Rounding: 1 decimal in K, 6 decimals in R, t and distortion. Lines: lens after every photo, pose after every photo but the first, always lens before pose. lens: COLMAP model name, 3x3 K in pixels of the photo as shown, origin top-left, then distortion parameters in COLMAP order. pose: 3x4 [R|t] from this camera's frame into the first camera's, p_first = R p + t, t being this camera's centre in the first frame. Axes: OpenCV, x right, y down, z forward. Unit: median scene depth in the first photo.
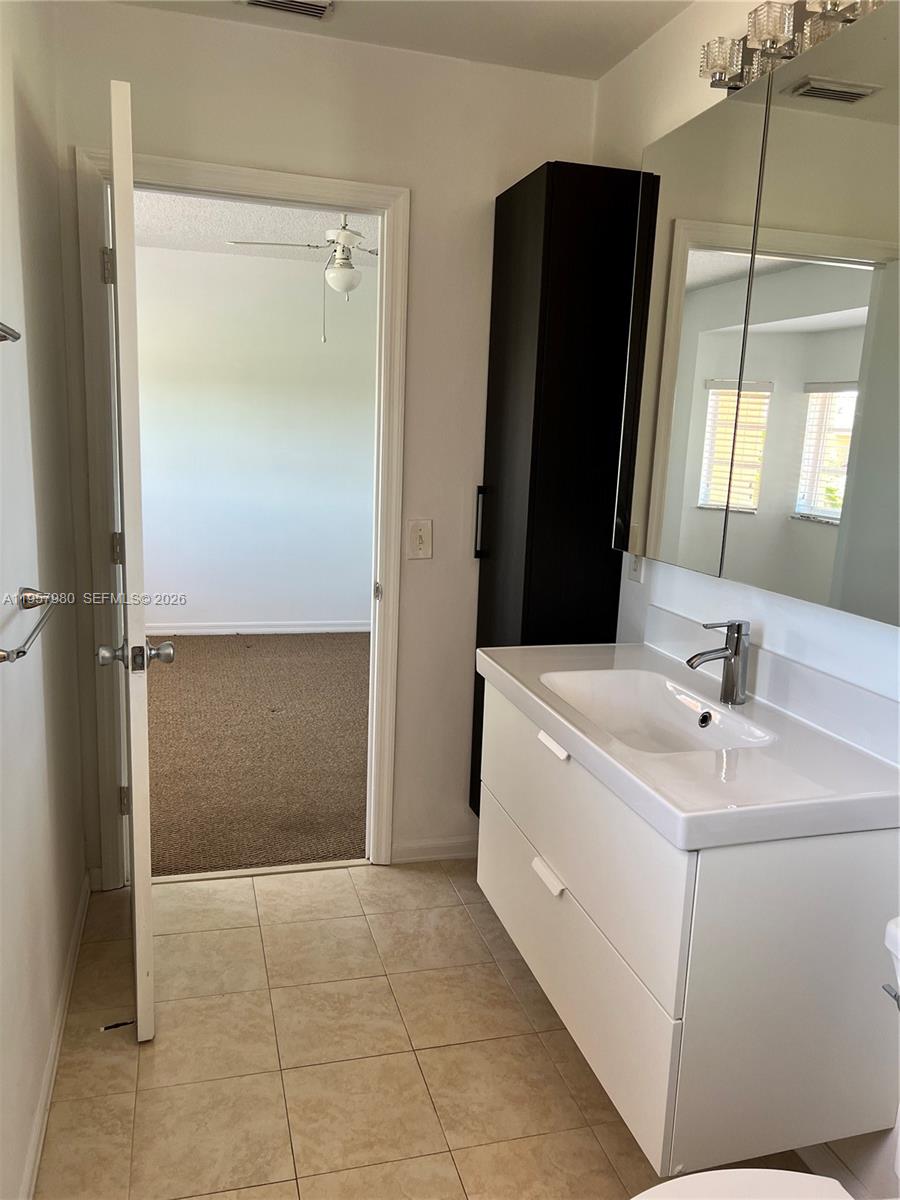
lens RADIAL K [[904.6, 0, 446.3], [0, 904.6, 600.7], [0, 0, 1]] dist [0.048733, -0.053150]
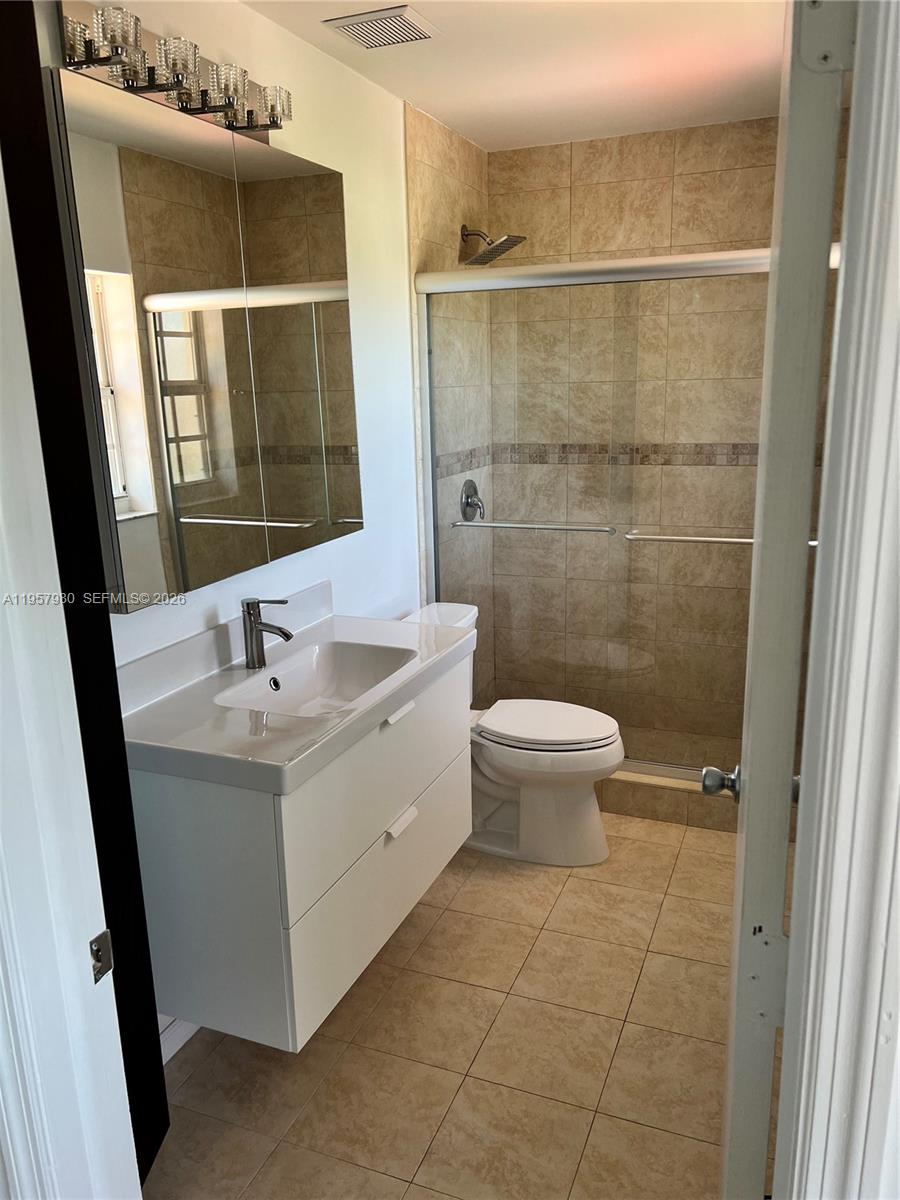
lens RADIAL K [[904.6, 0, 449.5], [0, 904.6, 604.6], [0, 0, 1]] dist [0.048733, -0.053150]
pose [[-0.787449, -0.165273, 0.593809, -0.562140], [0.110440, 0.909960, 0.399720, -0.398637], [-0.606405, 0.380339, -0.698294, 1.609341]]
